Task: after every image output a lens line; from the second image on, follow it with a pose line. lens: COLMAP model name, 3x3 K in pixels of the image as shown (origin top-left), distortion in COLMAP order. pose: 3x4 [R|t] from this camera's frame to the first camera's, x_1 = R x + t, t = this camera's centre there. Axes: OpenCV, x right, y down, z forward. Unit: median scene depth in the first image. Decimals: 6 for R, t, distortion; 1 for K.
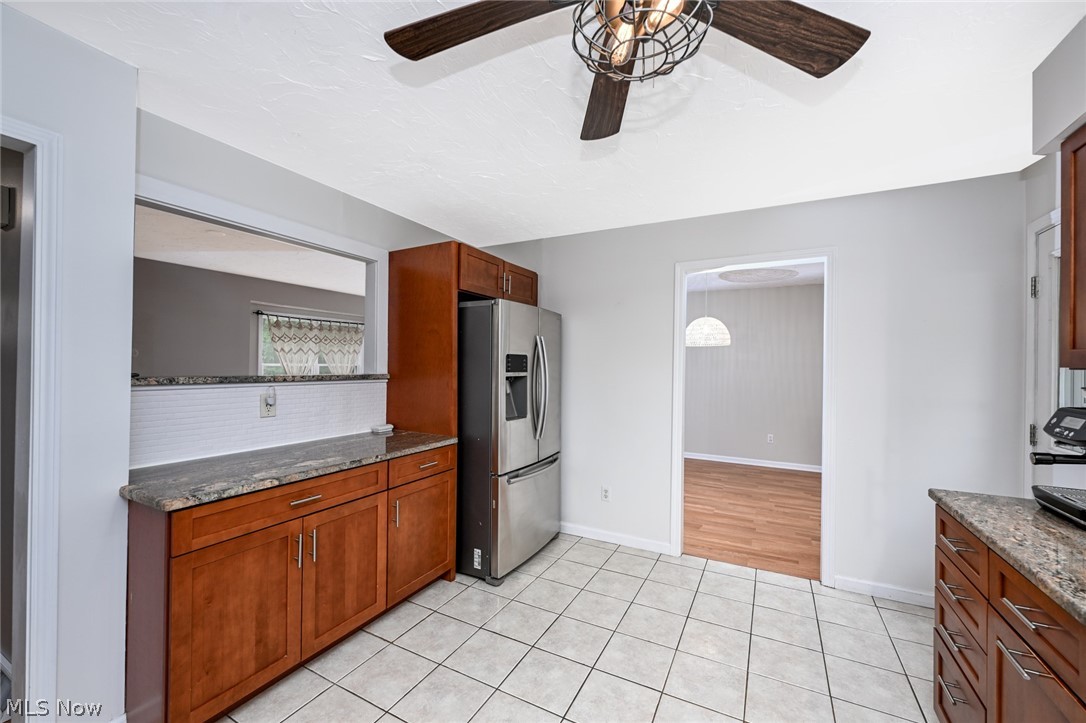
lens RADIAL K [[430.7, 0, 543.0], [0, 430.7, 361.5], [0, 0, 1]] dist [-0.001625, -0.000082]
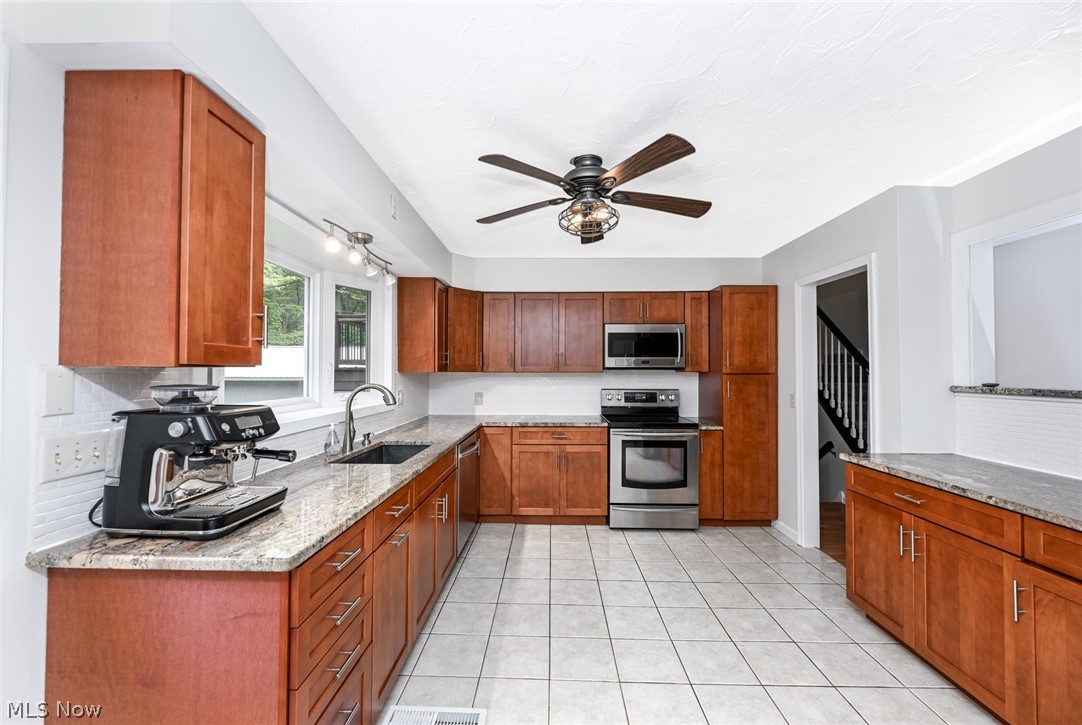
lens RADIAL K [[434.3, 0, 543.4], [0, 434.3, 363.0], [0, 0, 1]] dist [-0.000893, -0.000212]
pose [[-0.892138, -0.024566, -0.451095, 0.499773], [-0.011754, 0.999445, -0.031181, 0.014485], [0.451611, -0.022515, -0.891931, 1.007240]]
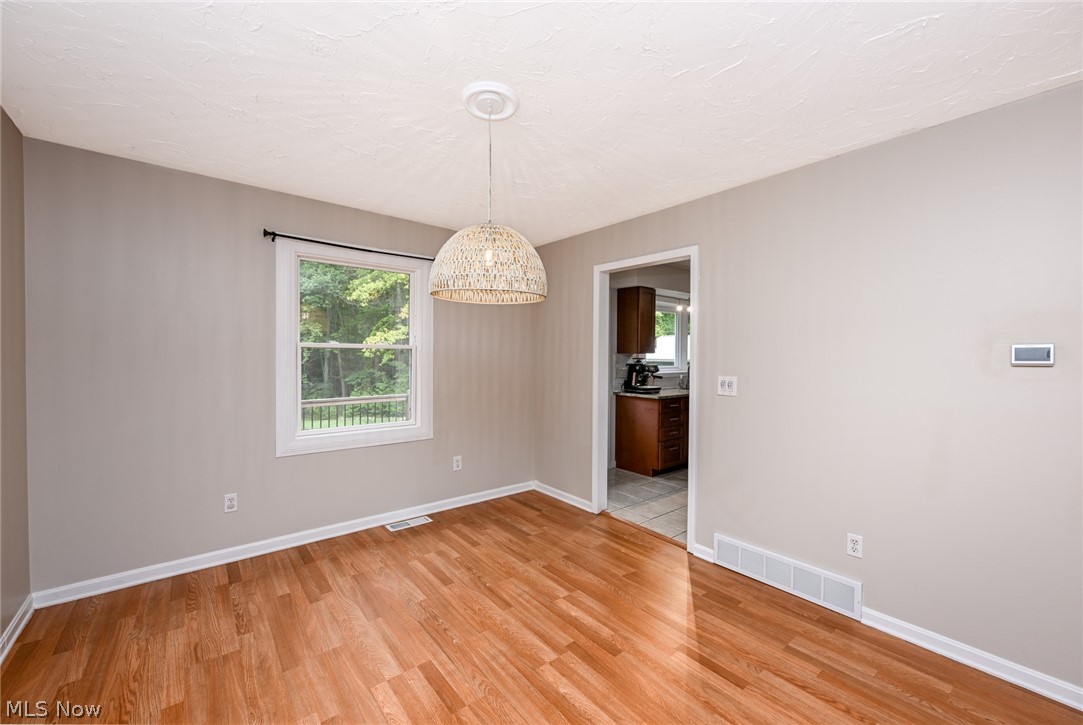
lens RADIAL K [[425.8, 0, 537.5], [0, 425.8, 398.7], [0, 0, 1]] dist [0.000051, -0.000031]
pose [[-0.919278, -0.054128, 0.389869, 0.317162], [-0.015459, 0.994700, 0.101648, 0.022709], [-0.393305, 0.087416, -0.915243, 2.218587]]
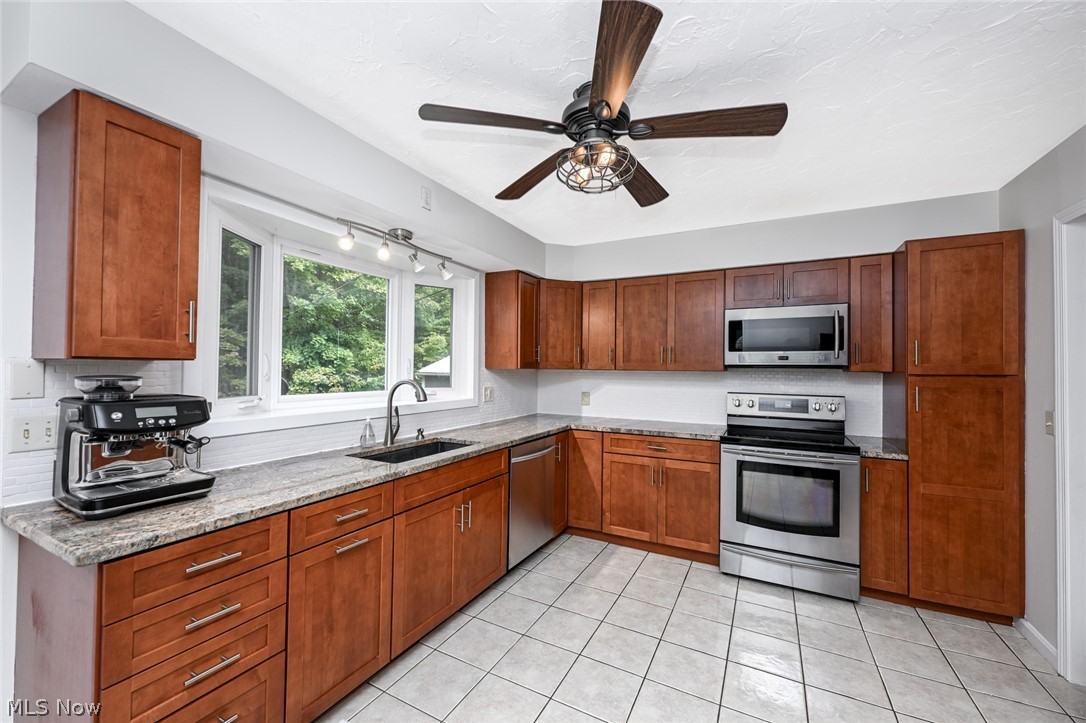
lens RADIAL K [[430.7, 0, 543.0], [0, 430.7, 361.5], [0, 0, 1]] dist [-0.001625, -0.000082]
pose [[-0.999689, -0.024957, 0.000141, 0.143028], [-0.024953, 0.999421, -0.023117, 0.010628], [0.000436, -0.023114, -0.999733, 0.936061]]
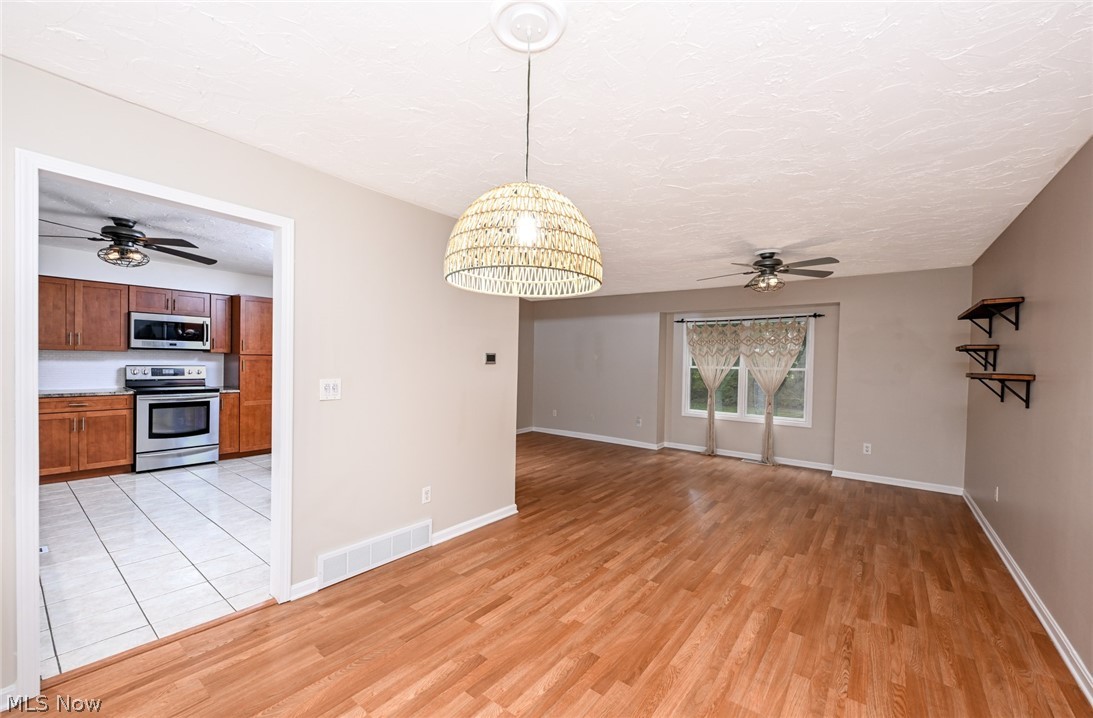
lens RADIAL K [[435.9, 0, 551.1], [0, 435.9, 366.9], [0, 0, 1]] dist [-0.001307, -0.000128]
pose [[-0.168119, -0.000826, -0.985766, 1.121229], [-0.017846, 0.999838, 0.002206, 0.026105], [0.985605, 0.017963, -0.168107, 1.794122]]
